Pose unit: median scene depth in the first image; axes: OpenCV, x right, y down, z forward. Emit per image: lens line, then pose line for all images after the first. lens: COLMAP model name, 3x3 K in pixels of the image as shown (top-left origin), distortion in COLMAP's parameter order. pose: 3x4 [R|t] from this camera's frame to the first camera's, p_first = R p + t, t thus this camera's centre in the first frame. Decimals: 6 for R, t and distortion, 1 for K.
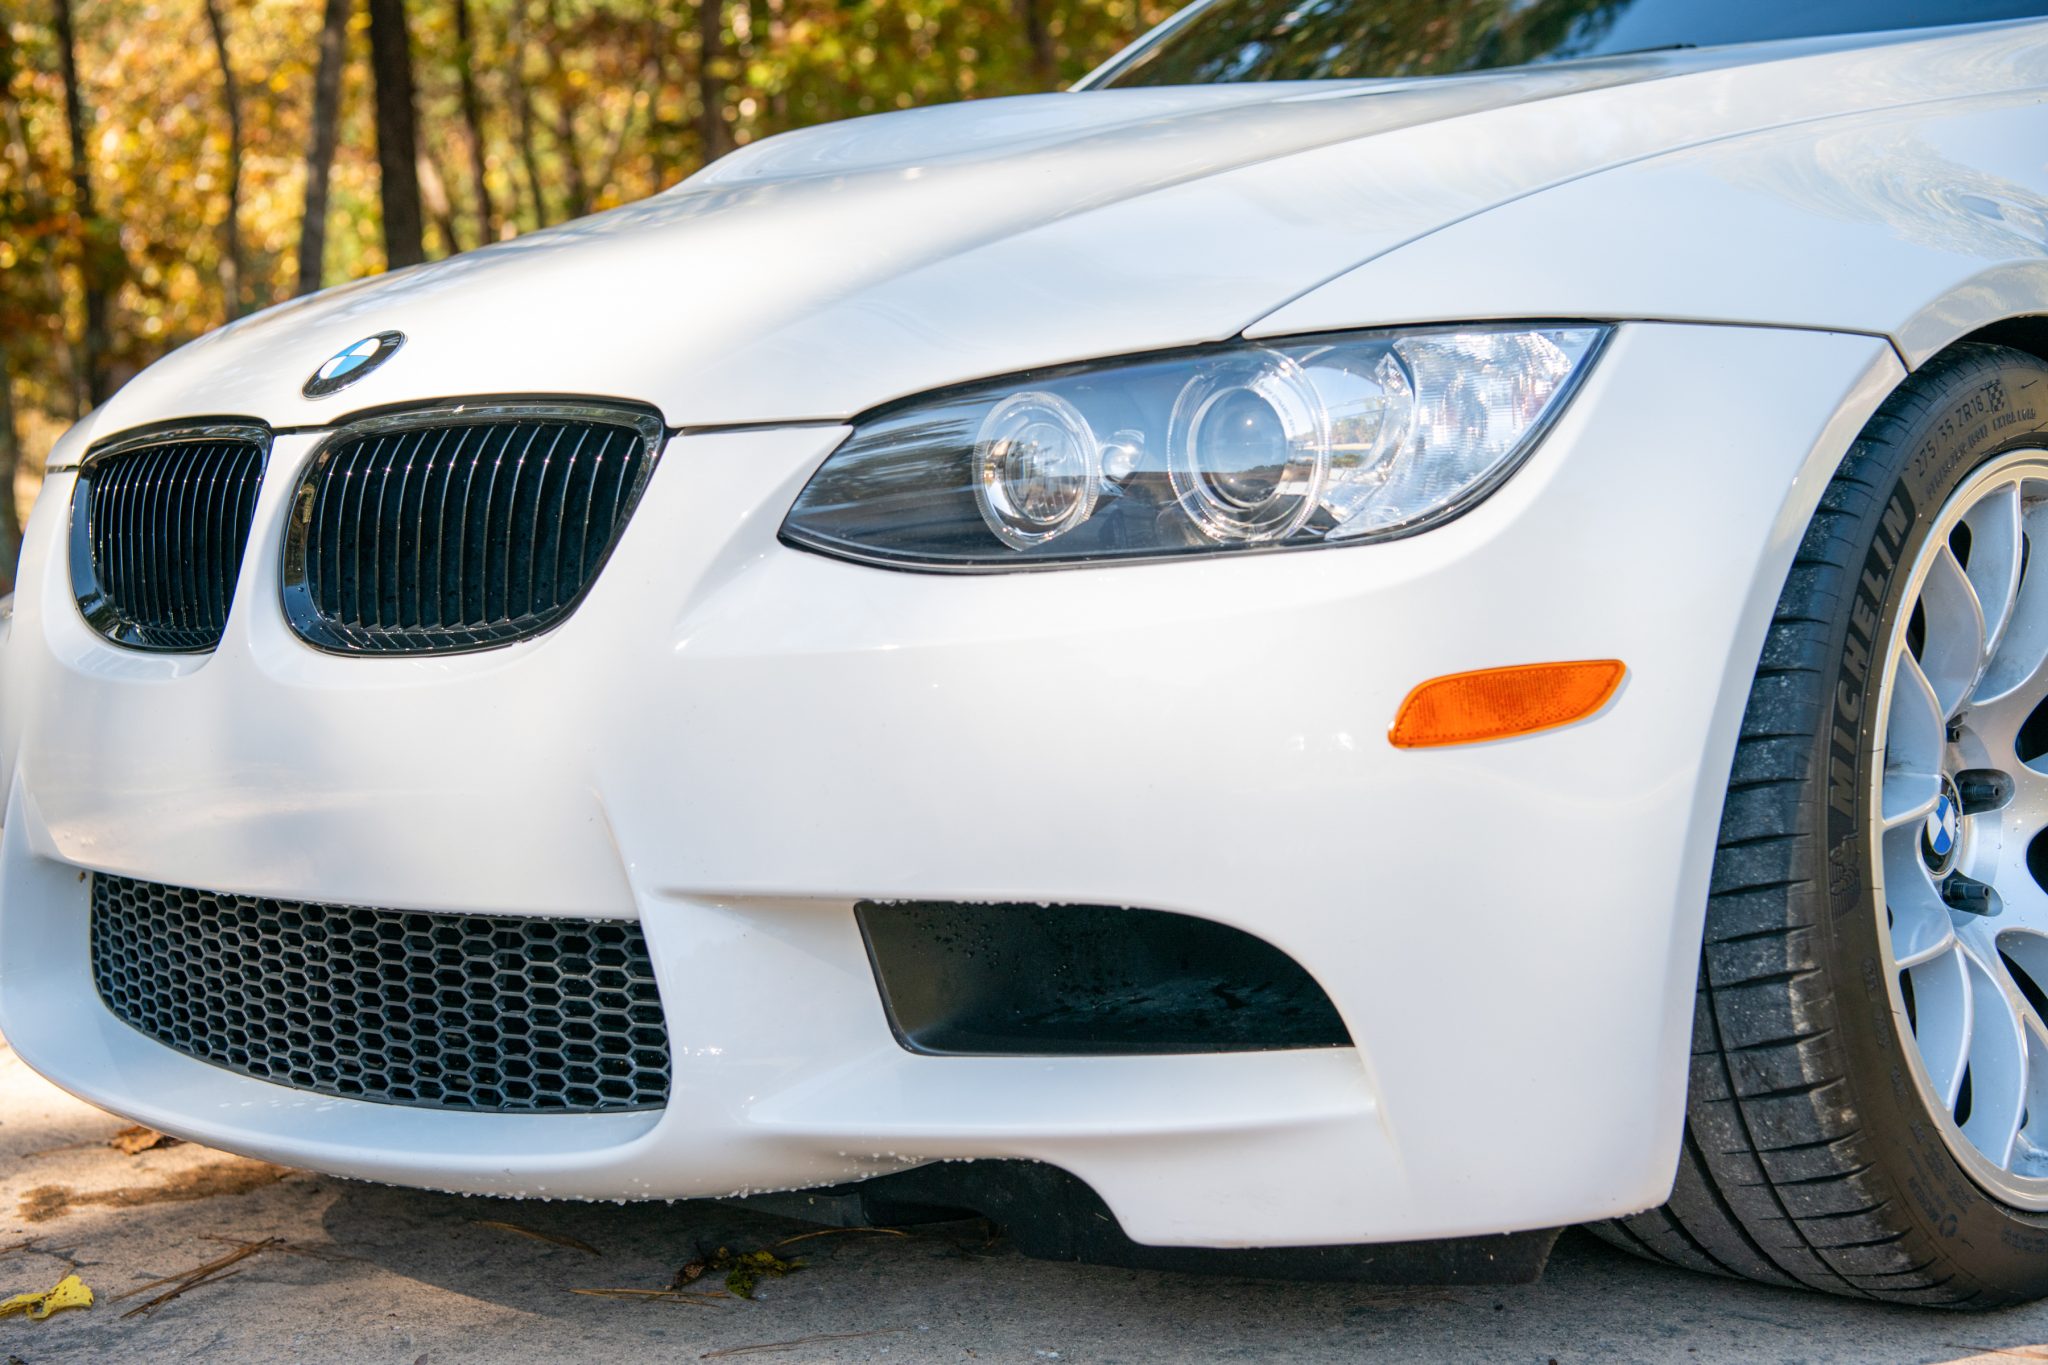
lens RADIAL K [[3299.9, 0, 957.0], [0, 3299.9, 650.1], [0, 0, 1]] dist [0.193836, 0.052767]
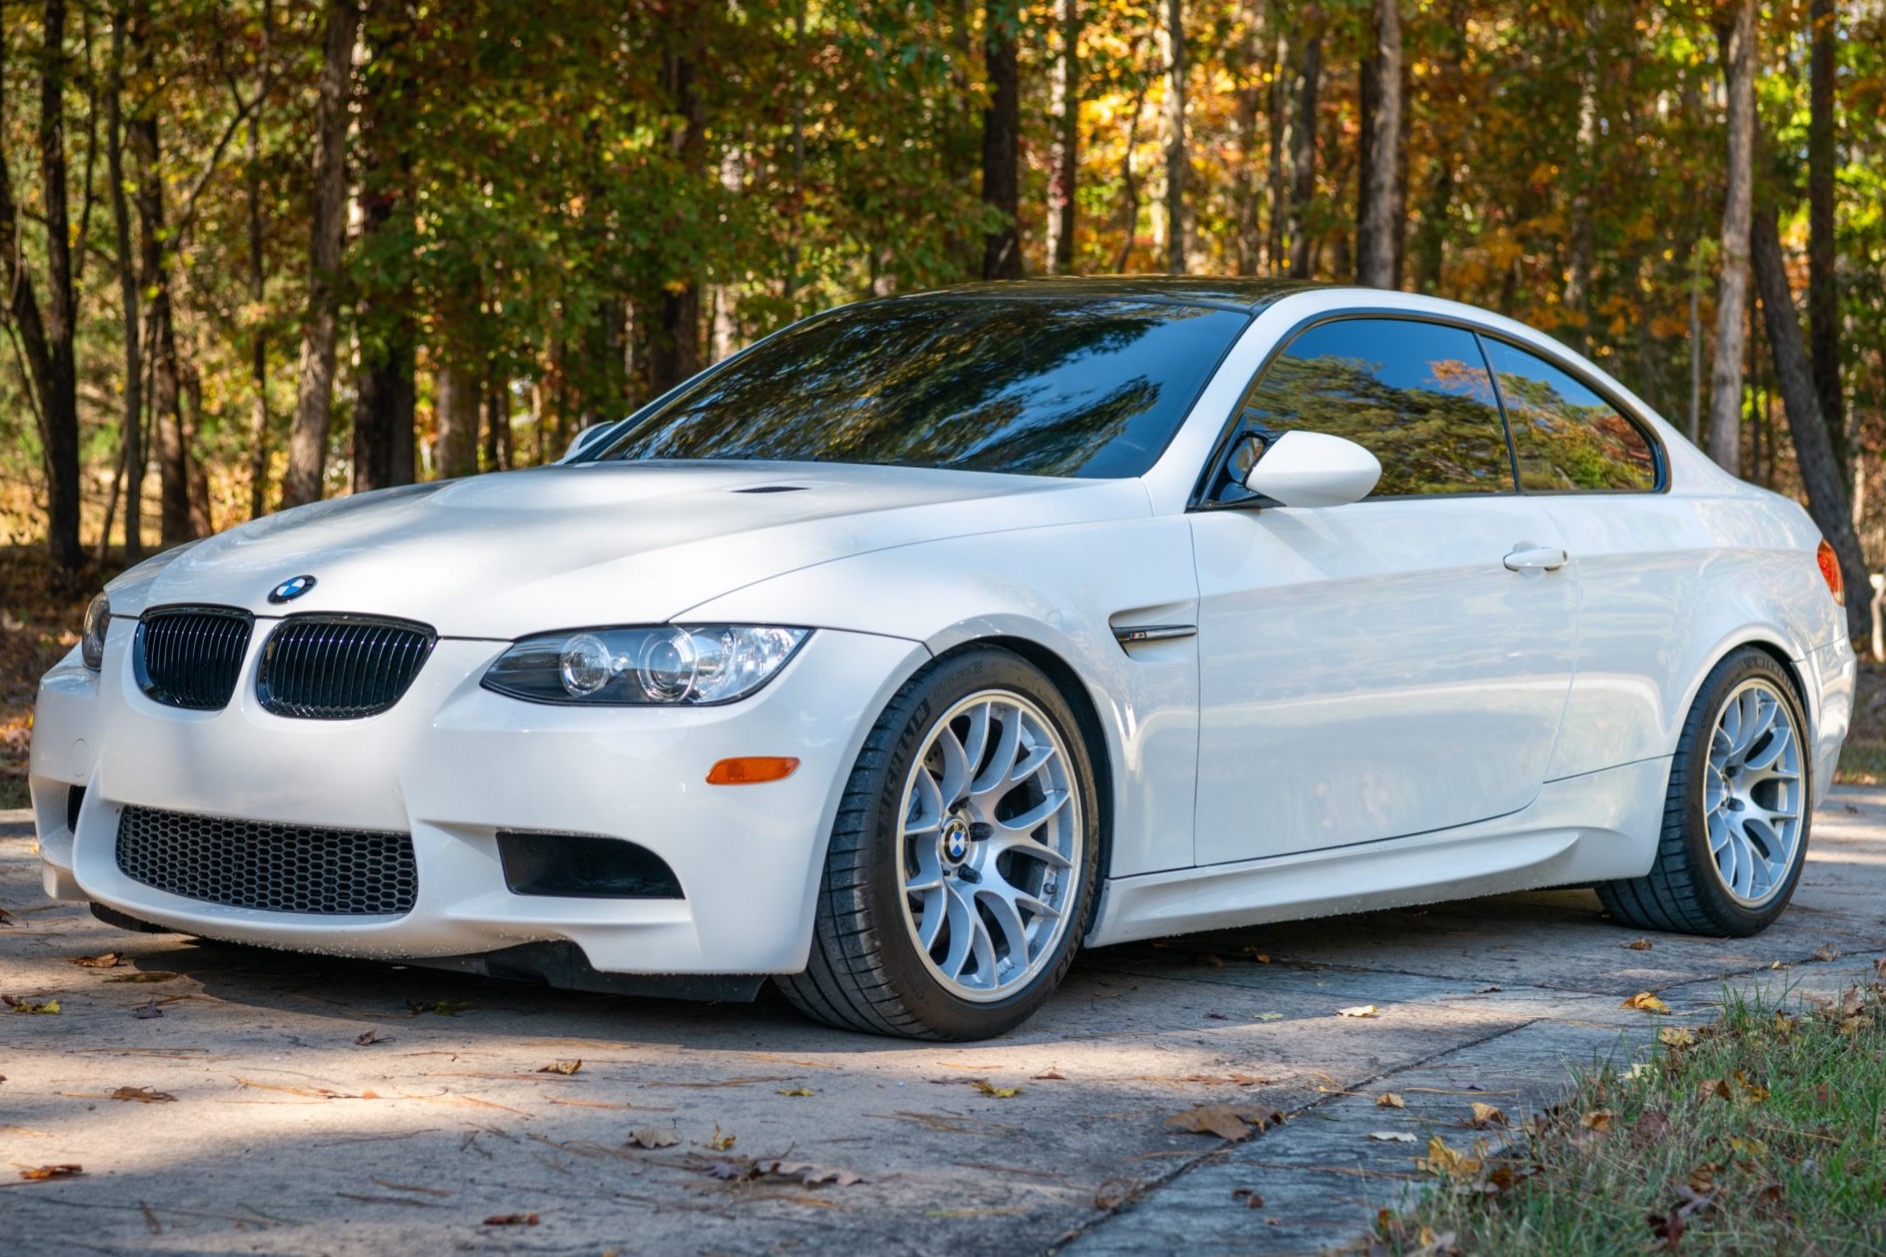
lens RADIAL K [[3038.9, 0, 881.3], [0, 3038.9, 598.7], [0, 0, 1]] dist [0.193836, 0.052767]
pose [[0.990806, 0.088133, 0.102644, 0.004870], [-0.082289, 0.994809, -0.059856, 0.014739], [-0.107386, 0.050859, 0.992916, -1.288713]]
